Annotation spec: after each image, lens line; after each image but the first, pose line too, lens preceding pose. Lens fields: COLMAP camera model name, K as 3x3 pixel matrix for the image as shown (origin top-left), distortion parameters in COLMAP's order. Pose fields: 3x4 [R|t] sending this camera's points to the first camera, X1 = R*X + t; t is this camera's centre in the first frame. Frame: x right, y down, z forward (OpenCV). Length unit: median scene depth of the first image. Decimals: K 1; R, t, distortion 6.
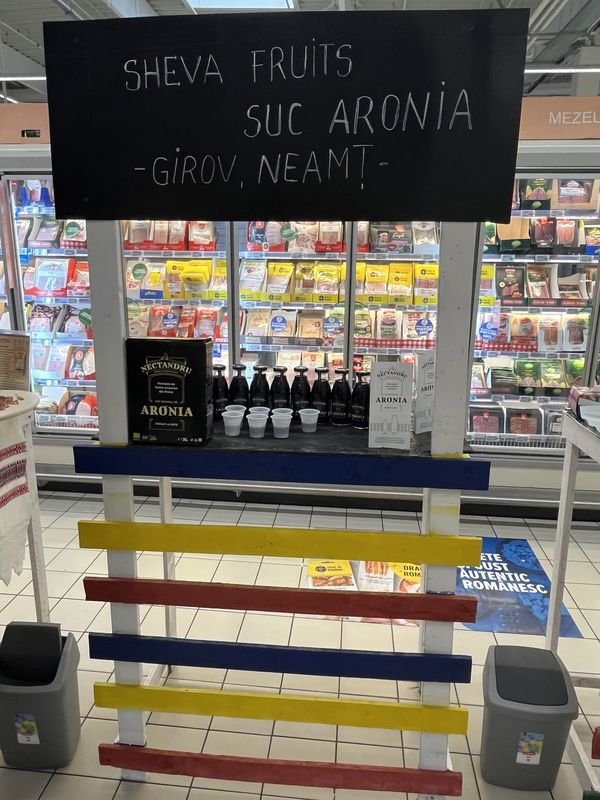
lens RADIAL K [[602.1, 0, 299.6], [0, 602.1, 405.4], [0, 0, 1]] dist [-0.001788, 0.009470]
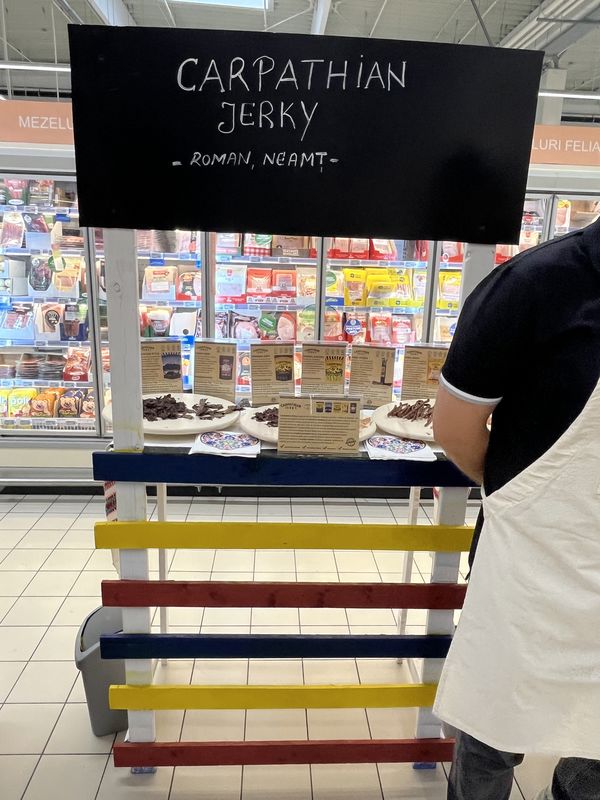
lens RADIAL K [[569.7, 0, 299.0], [0, 569.7, 395.2], [0, 0, 1]] dist [-0.000918, -0.006766]
pose [[0.986446, -0.020682, 0.162775, -0.209101], [0.021983, 0.999739, -0.006196, -0.008173], [-0.162604, 0.009690, 0.986644, 0.020507]]
